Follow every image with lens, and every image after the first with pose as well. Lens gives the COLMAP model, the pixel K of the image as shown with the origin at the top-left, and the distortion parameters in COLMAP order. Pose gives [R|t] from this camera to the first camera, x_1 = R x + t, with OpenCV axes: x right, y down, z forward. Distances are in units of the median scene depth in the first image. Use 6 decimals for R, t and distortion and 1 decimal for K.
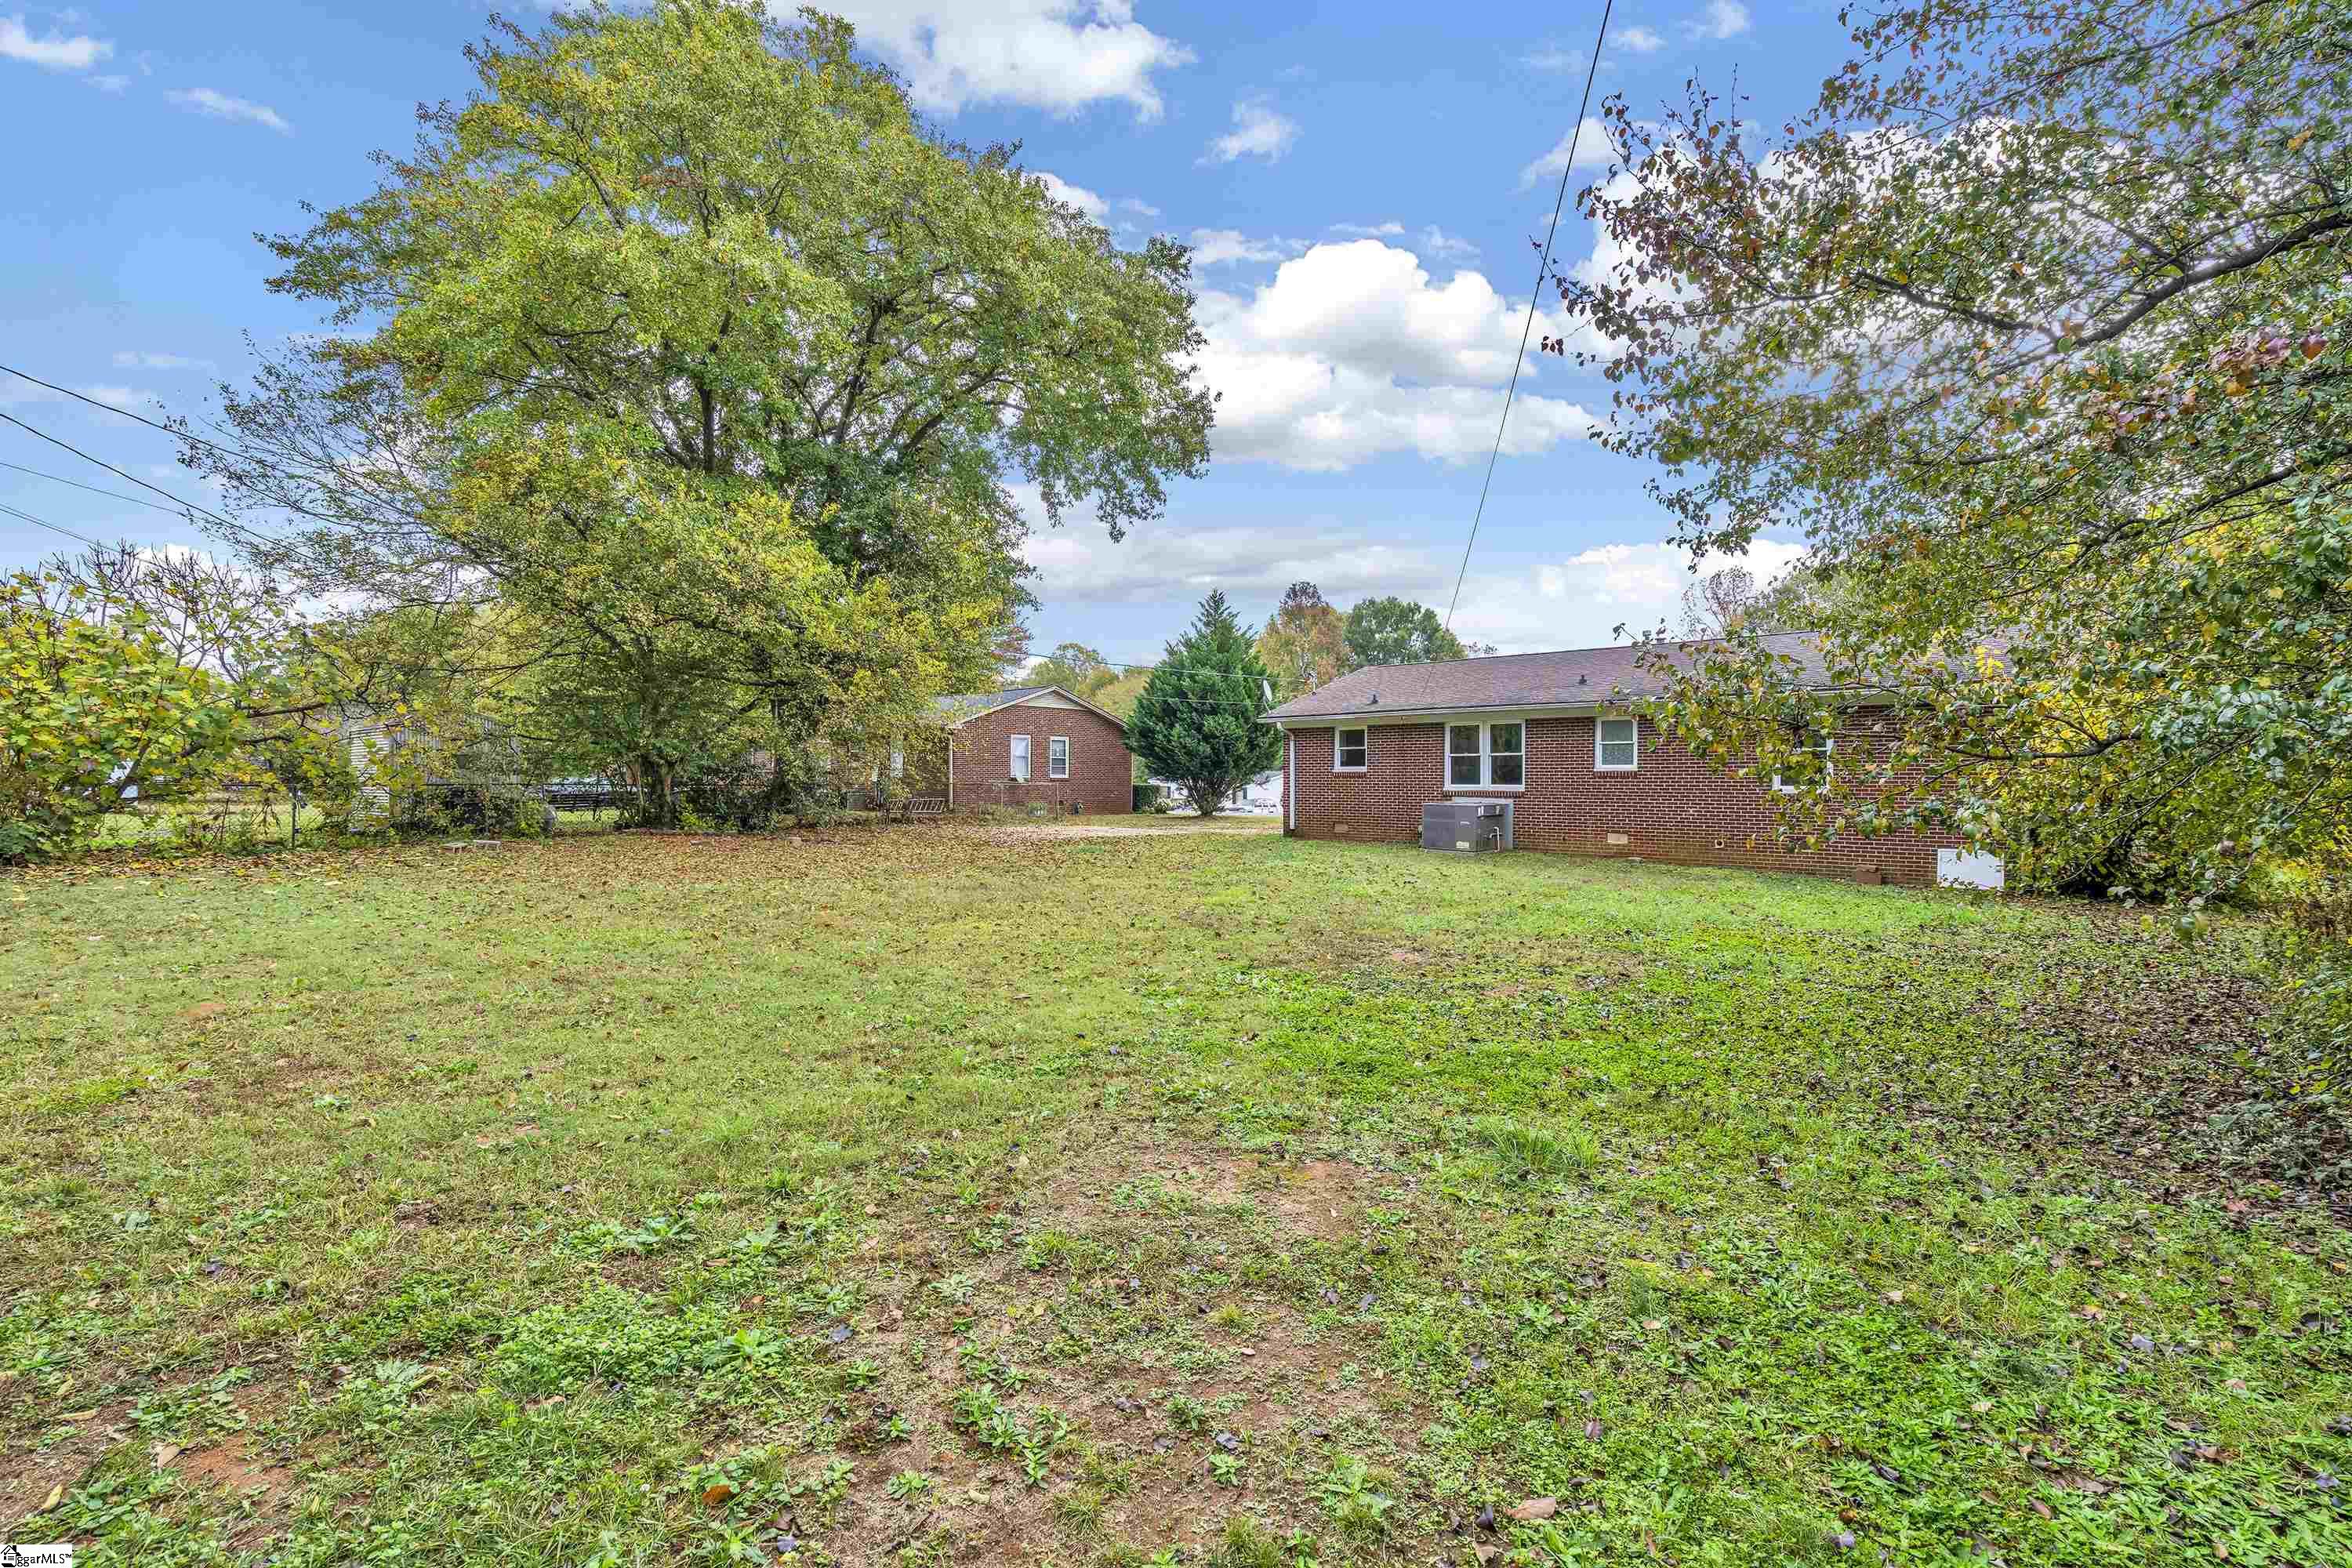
lens RADIAL K [[1104.5, 0, 1176.0], [0, 1104.5, 784.0], [0, 0, 1]] dist [0.001870, 0.000421]
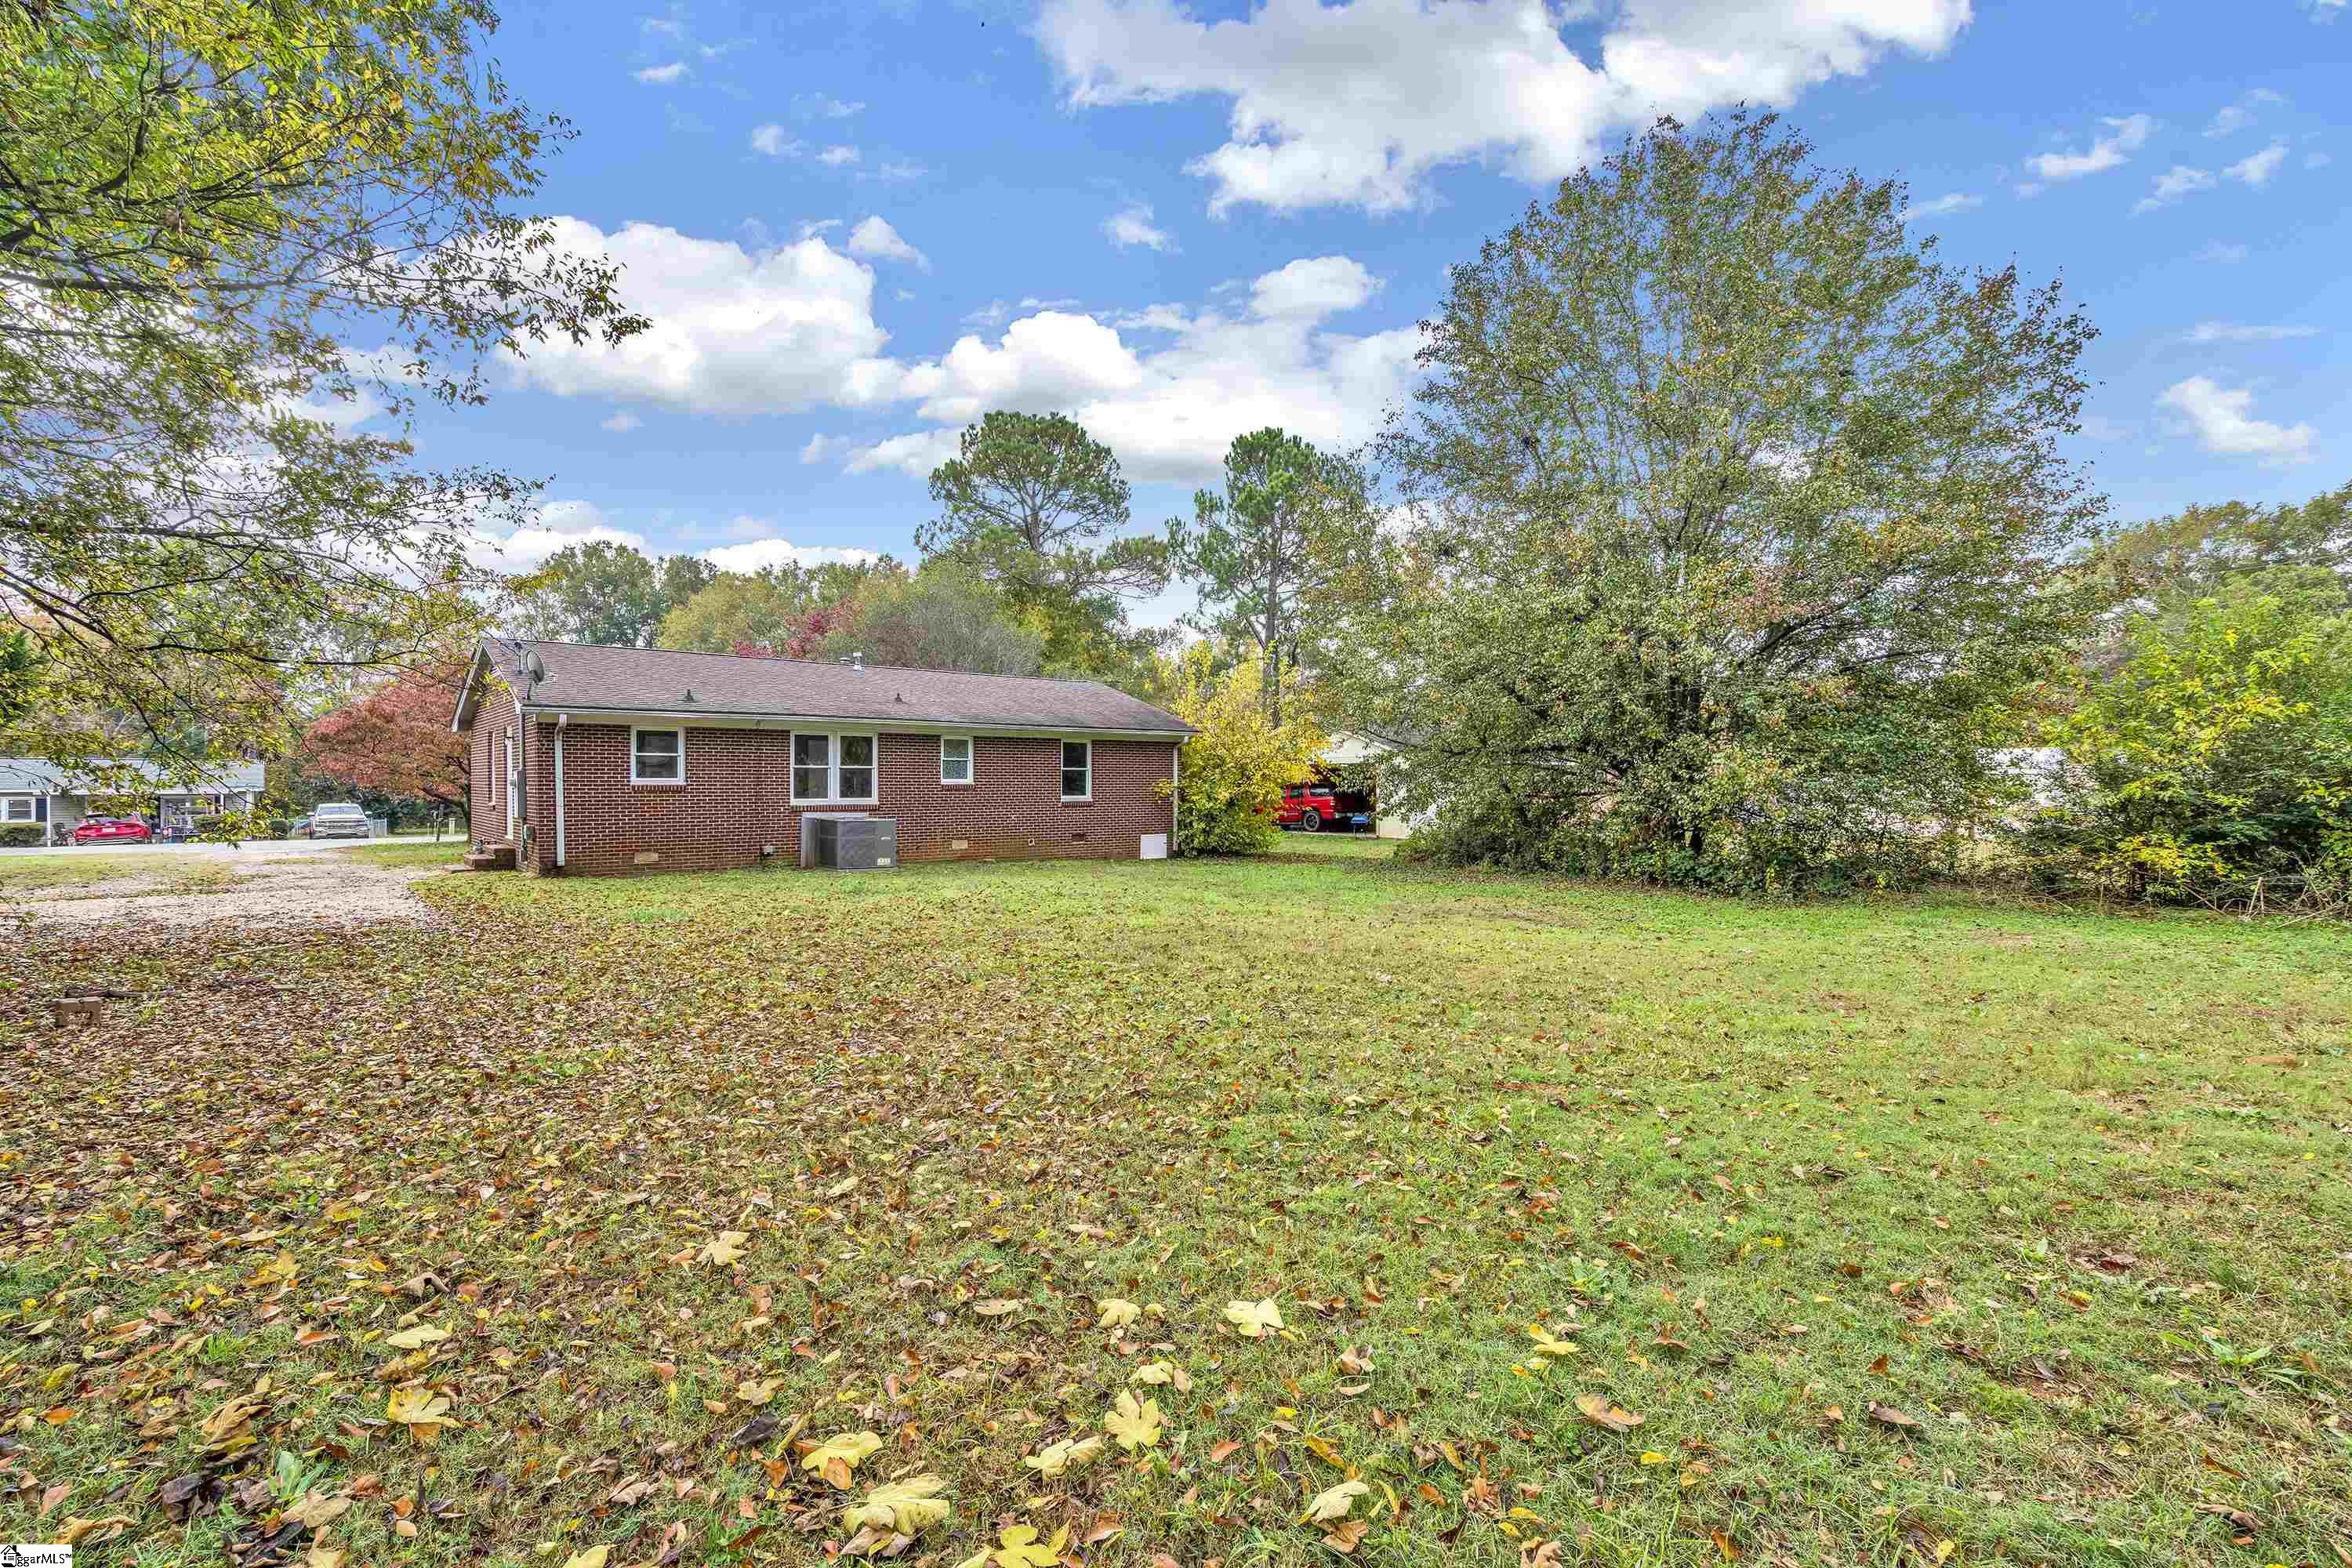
lens RADIAL K [[1104.5, 0, 1176.0], [0, 1104.5, 784.0], [0, 0, 1]] dist [0.001870, 0.000421]
pose [[0.119876, 0.004574, 0.992778, -0.641264], [0.011263, 0.999919, -0.005967, -0.002643], [-0.992725, 0.011897, 0.119815, 0.593669]]
